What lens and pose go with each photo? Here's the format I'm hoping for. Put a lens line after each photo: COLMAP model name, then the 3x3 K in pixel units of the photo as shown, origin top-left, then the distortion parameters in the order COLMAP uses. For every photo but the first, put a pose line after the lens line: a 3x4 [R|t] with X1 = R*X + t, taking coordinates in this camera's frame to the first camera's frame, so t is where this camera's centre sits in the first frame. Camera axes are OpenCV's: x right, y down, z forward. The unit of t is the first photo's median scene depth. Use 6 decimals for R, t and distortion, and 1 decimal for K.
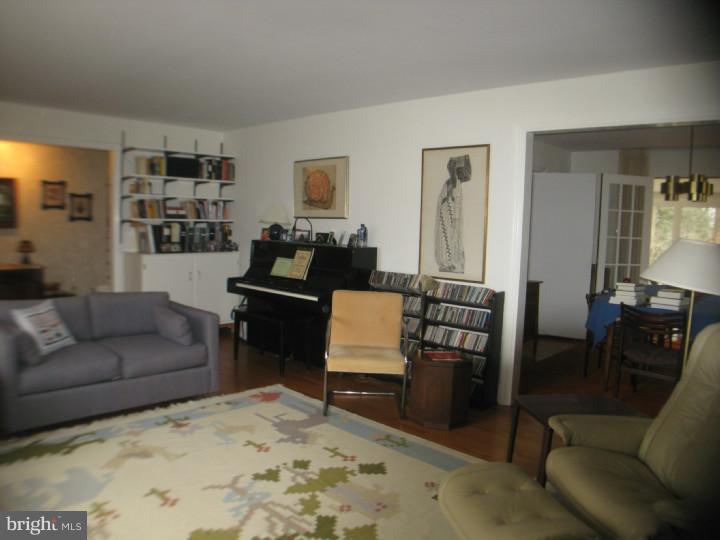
lens RADIAL K [[555.2, 0, 337.9], [0, 555.2, 269.2], [0, 0, 1]] dist [-0.127540, 0.002606]
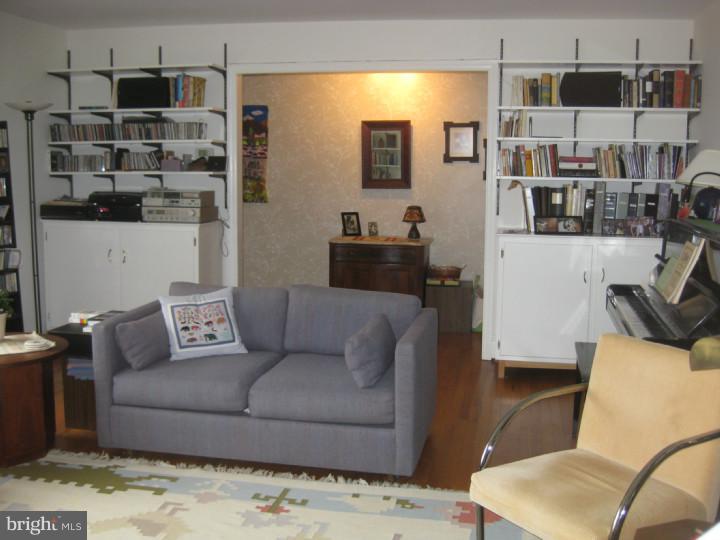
lens RADIAL K [[798.1, 0, 370.5], [0, 798.1, 269.2], [0, 0, 1]] dist [-0.144352, 0.001741]
pose [[0.565622, 0.083453, -0.820431, 0.297266], [-0.065984, 0.996257, 0.055847, -0.026963], [0.822021, 0.022547, 0.569011, 0.349567]]
